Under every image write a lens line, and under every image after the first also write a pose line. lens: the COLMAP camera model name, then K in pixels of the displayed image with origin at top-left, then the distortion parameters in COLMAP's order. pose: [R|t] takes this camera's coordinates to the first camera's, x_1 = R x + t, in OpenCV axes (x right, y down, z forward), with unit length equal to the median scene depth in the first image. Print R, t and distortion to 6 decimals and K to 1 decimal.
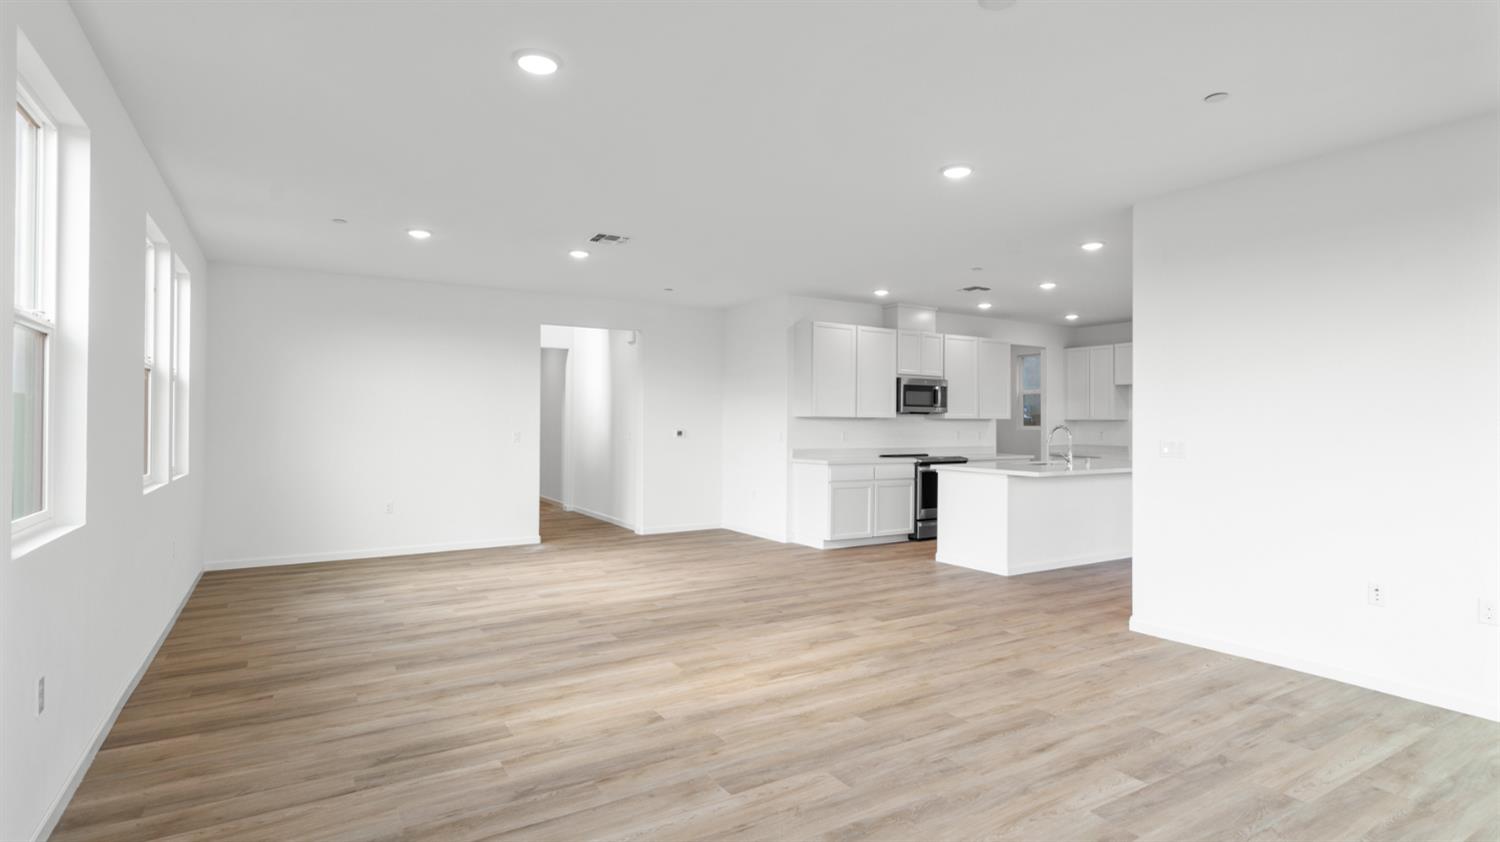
lens RADIAL K [[740.2, 0, 750.0], [0, 740.2, 421.0], [0, 0, 1]] dist [0.000353, 0.000395]
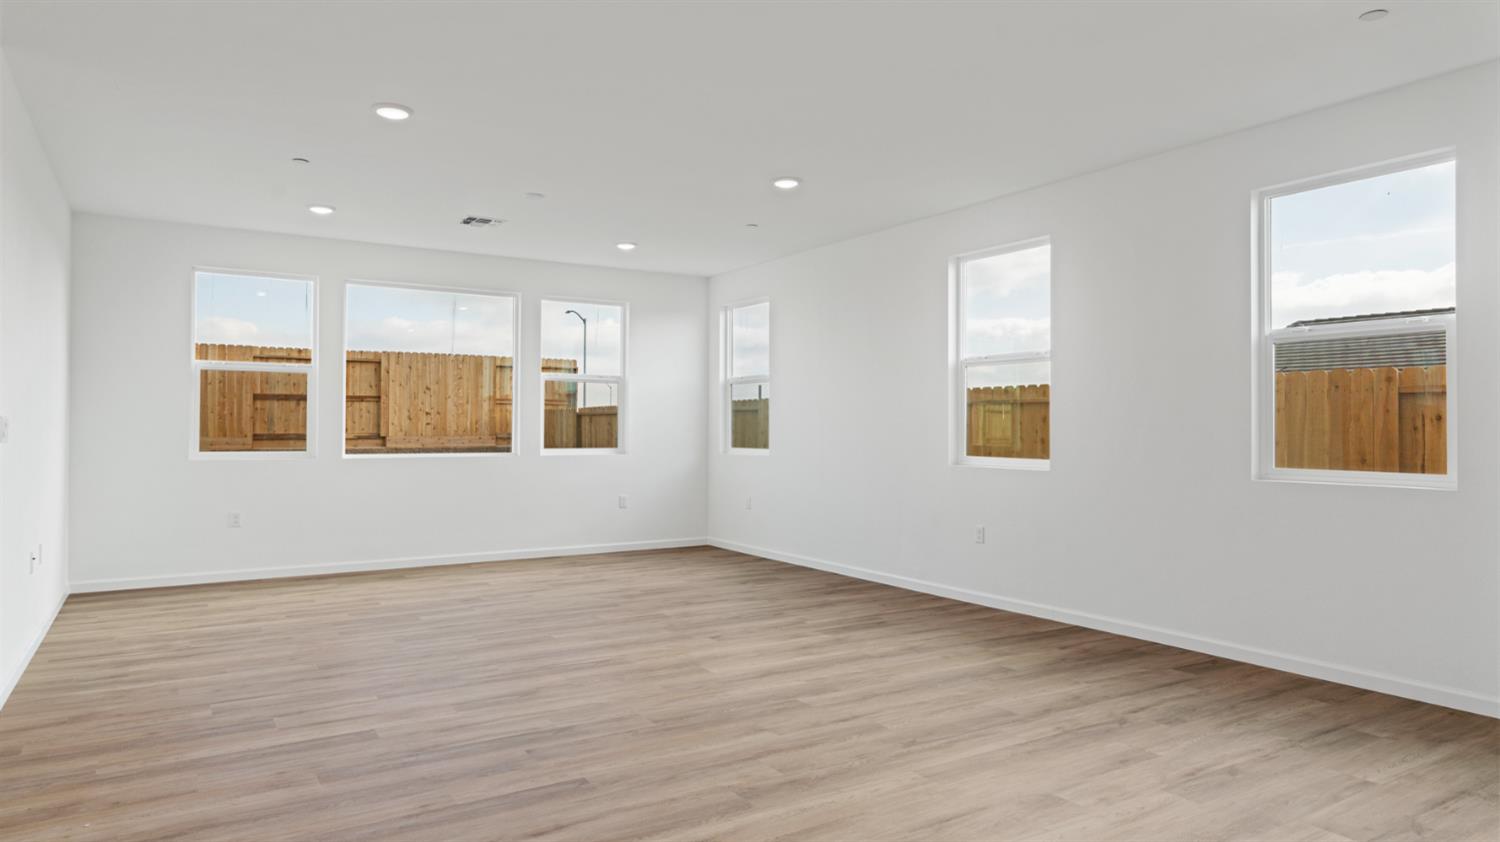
lens RADIAL K [[920.3, 0, 750.0], [0, 920.3, 421.0], [0, 0, 1]] dist [0.003924, 0.000598]
pose [[-0.999895, -0.006456, -0.012992, -0.114512], [-0.006315, 0.999920, -0.010924, 0.032858], [0.013062, -0.010841, -0.999856, 1.811283]]
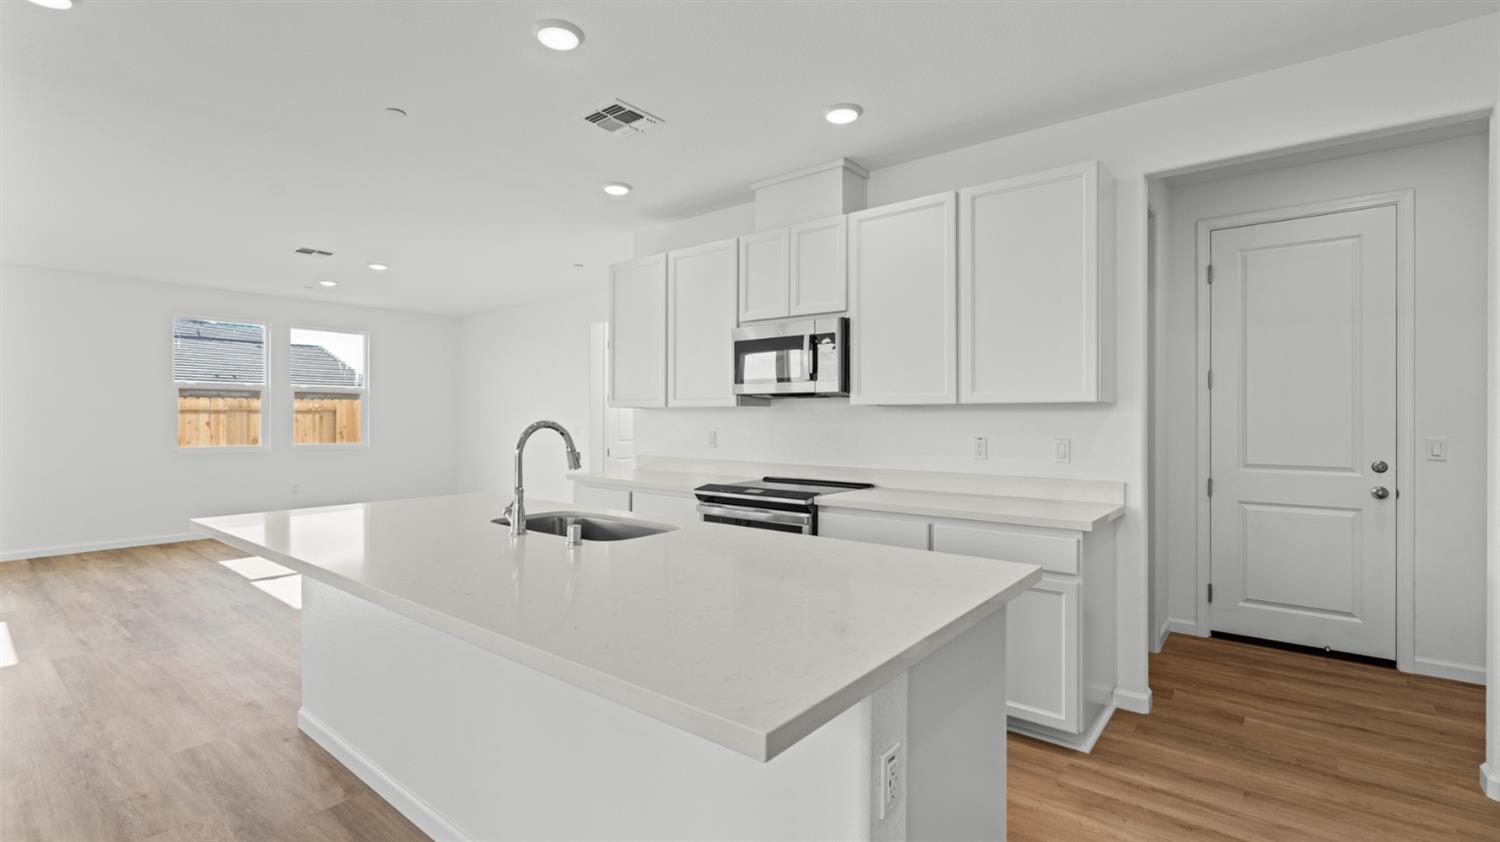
lens RADIAL K [[685.9, 0, 750.0], [0, 685.9, 421.0], [0, 0, 1]] dist [0.003618, 0.000275]
pose [[0.316869, 0.002438, -0.948466, 1.191819], [0.004032, 0.999984, 0.003917, 0.007442], [0.948461, -0.005065, 0.316854, 1.552083]]
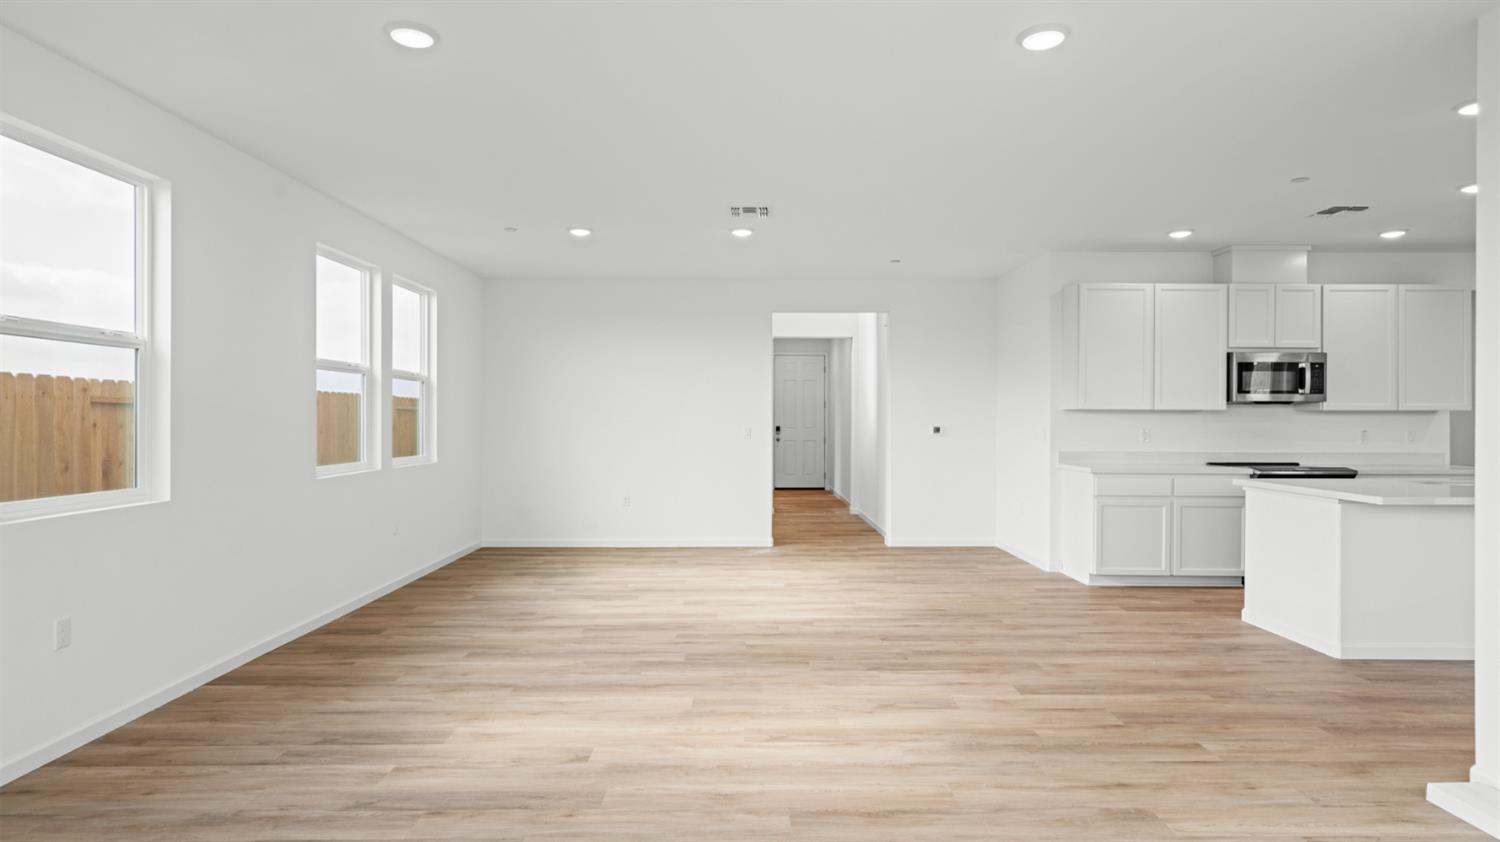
lens RADIAL K [[795.1, 0, 750.0], [0, 795.1, 421.0], [0, 0, 1]] dist [0.003031, 0.000940]
pose [[0.855303, -0.000318, -0.518128, 0.367820], [0.003346, 0.999982, 0.004910, 0.001958], [0.518118, -0.005934, 0.855289, 0.215448]]
